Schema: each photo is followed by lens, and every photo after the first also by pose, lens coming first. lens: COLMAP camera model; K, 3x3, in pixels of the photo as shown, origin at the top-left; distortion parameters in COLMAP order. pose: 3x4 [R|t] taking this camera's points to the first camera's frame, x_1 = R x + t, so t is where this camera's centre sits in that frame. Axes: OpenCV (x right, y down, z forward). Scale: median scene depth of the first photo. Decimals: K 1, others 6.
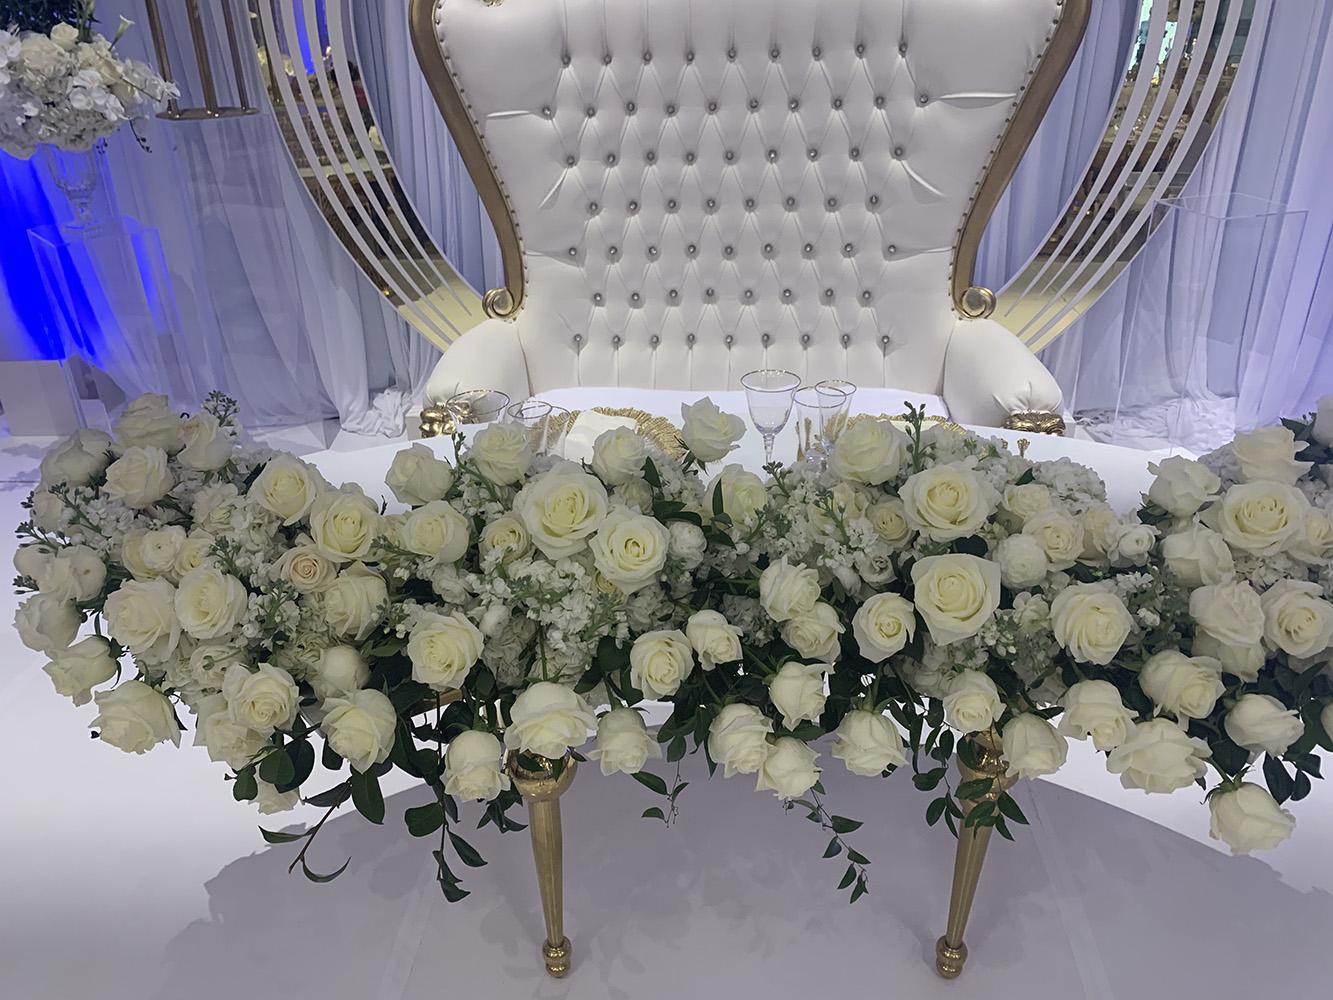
lens RADIAL K [[1024.1, 0, 658.2], [0, 1024.1, 494.9], [0, 0, 1]] dist [0.054005, -0.092990]
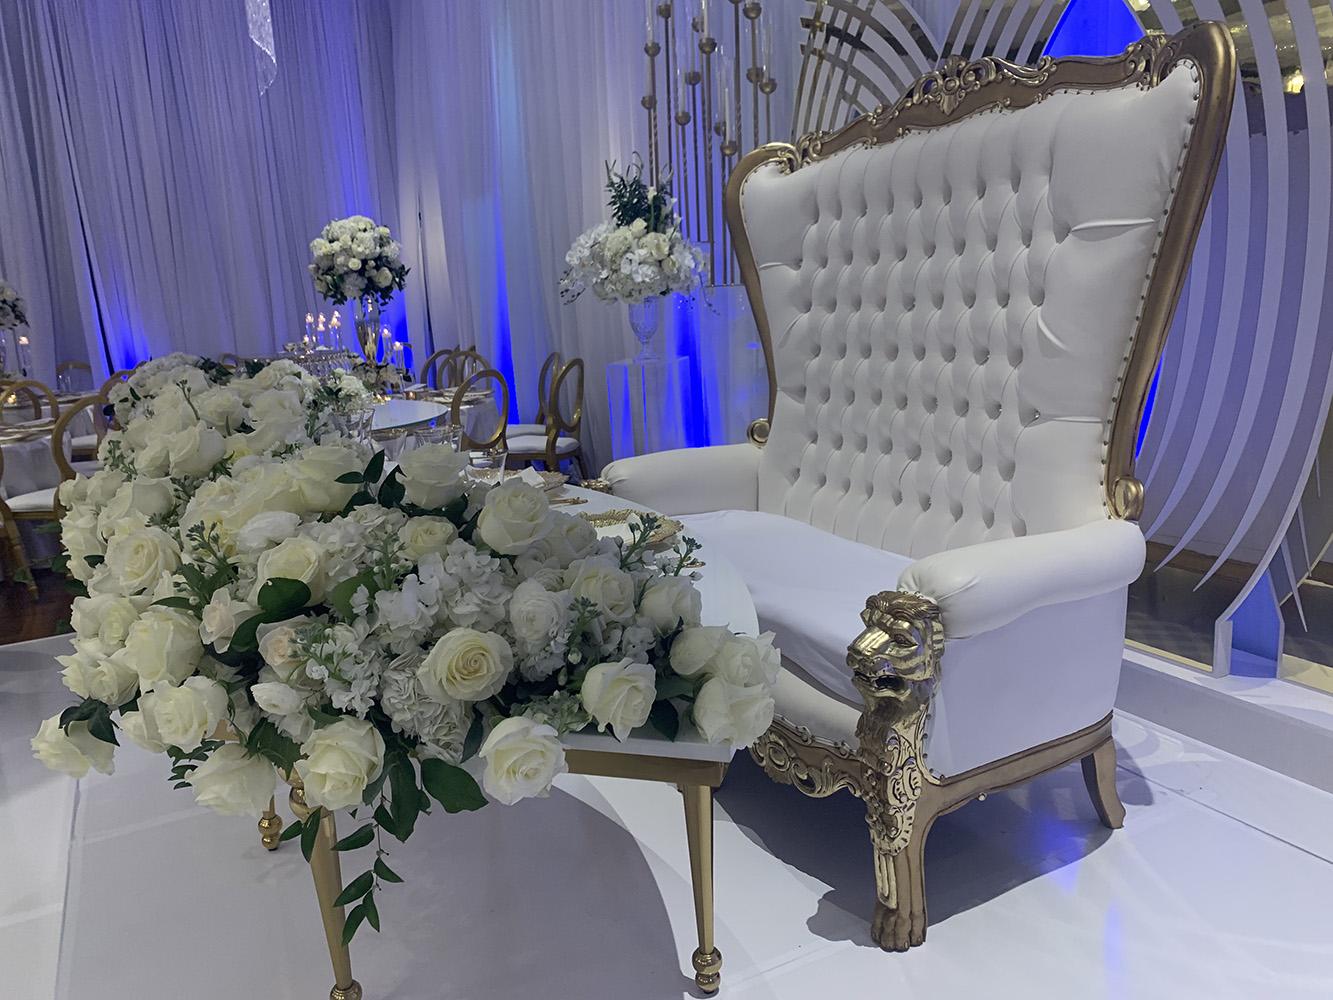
lens RADIAL K [[1024.1, 0, 668.7], [0, 1024.1, 503.2], [0, 0, 1]] dist [0.054005, -0.092990]
pose [[0.538588, 0.172142, -0.824797, 0.797936], [-0.360776, 0.931746, -0.041122, -0.040574], [0.761422, 0.319715, 0.563932, 0.374104]]
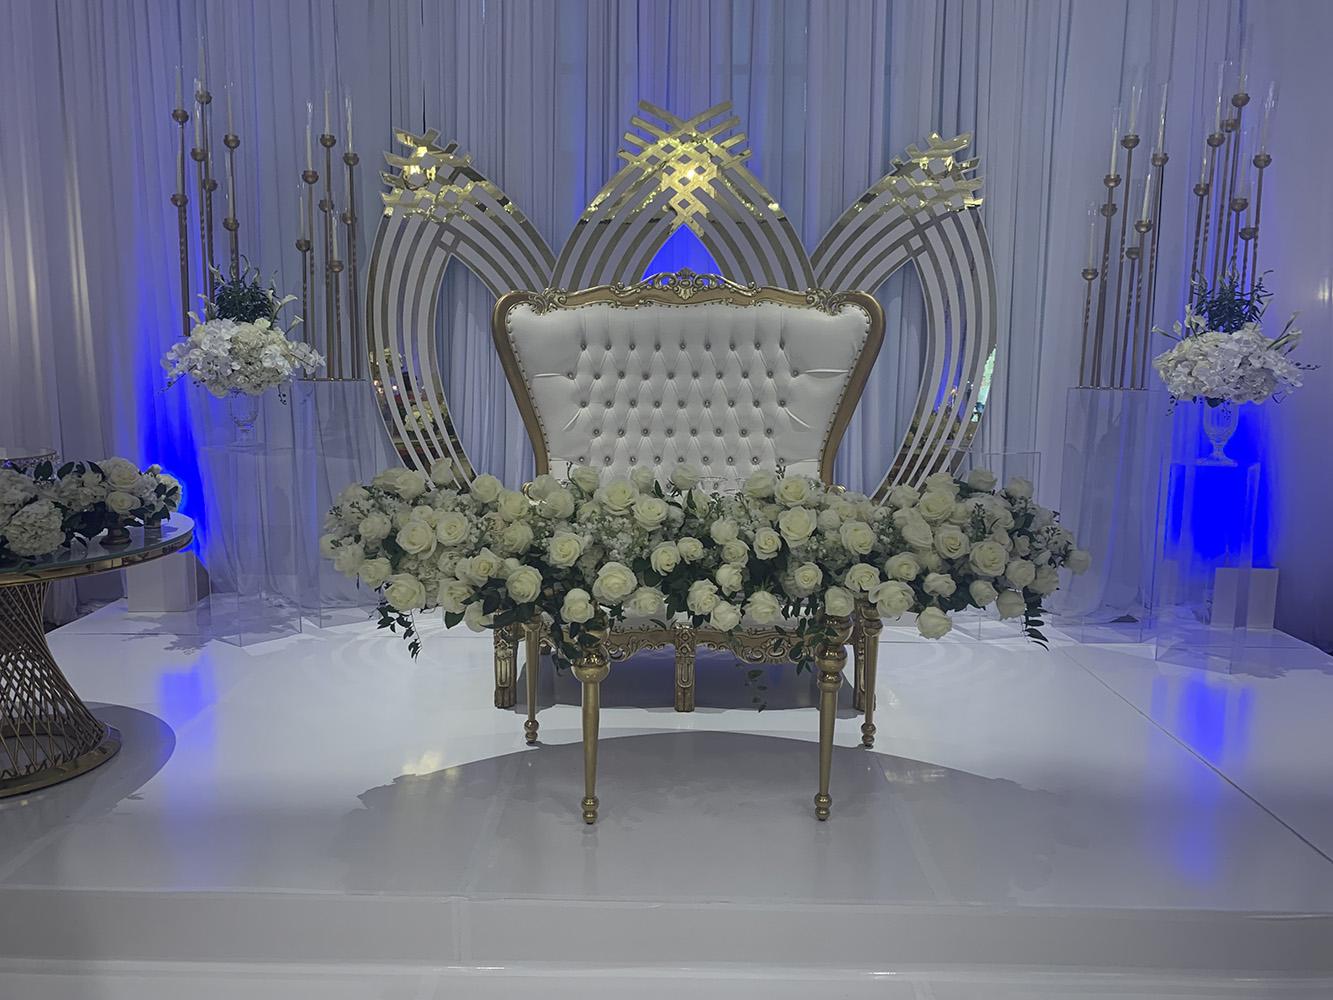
lens RADIAL K [[1024.1, 0, 663.2], [0, 1024.1, 501.0], [0, 0, 1]] dist [0.054005, -0.092990]
pose [[0.997193, 0.022066, 0.071543, -0.076339], [0.001947, 0.947616, -0.319406, 0.356241], [-0.074843, 0.318649, 0.944913, -0.514682]]
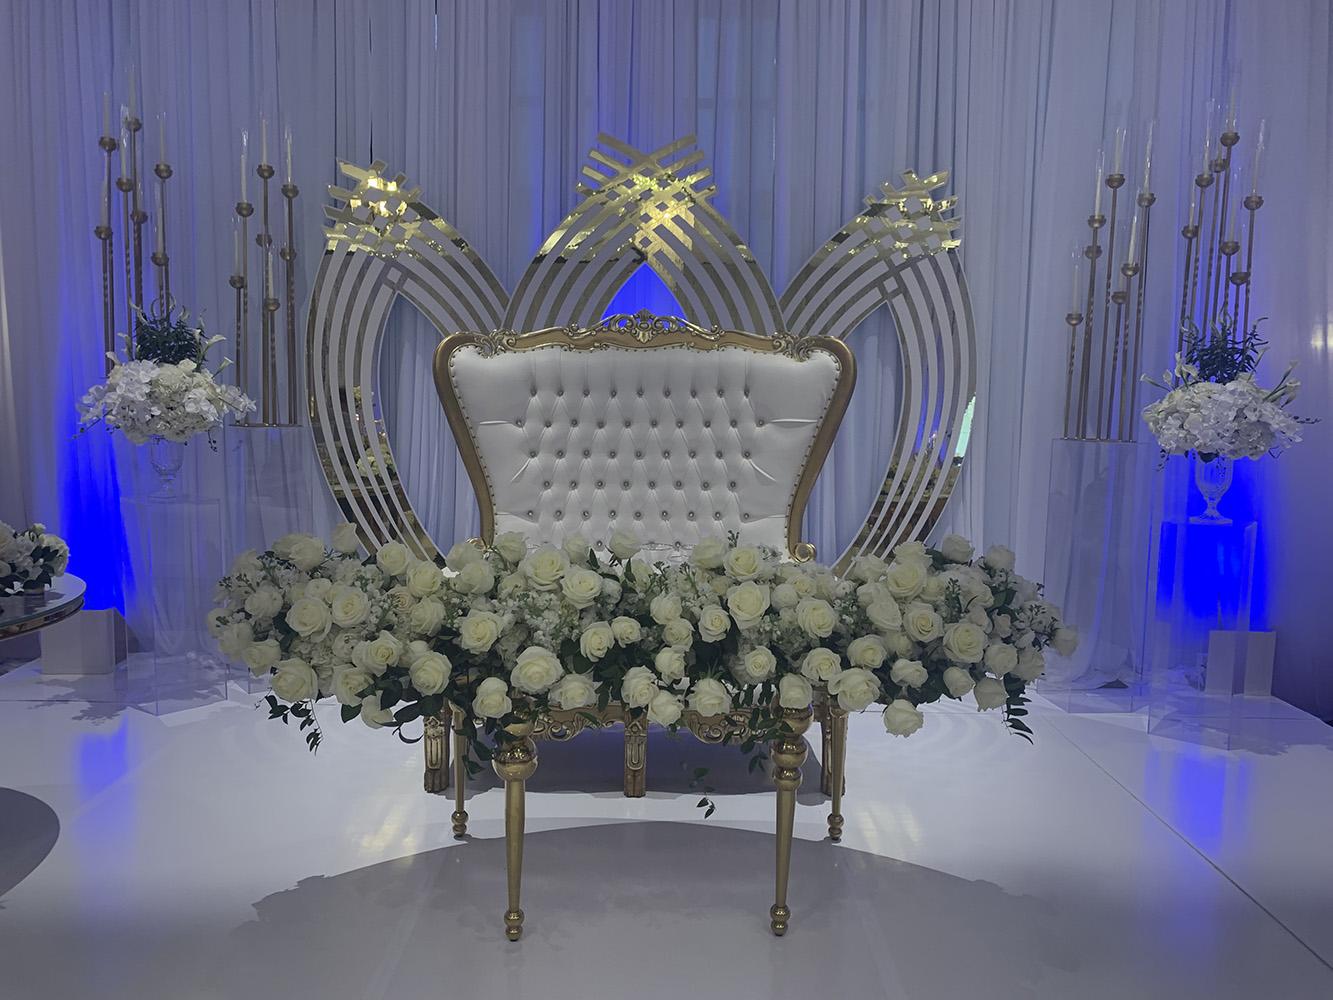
lens RADIAL K [[1024.1, 0, 667.2], [0, 1024.1, 500.3], [0, 0, 1]] dist [0.054005, -0.092990]
pose [[0.995722, 0.030084, 0.087361, -0.019653], [0.002767, 0.935375, -0.353648, 0.284175], [-0.092355, 0.352377, 0.931290, -0.409850]]
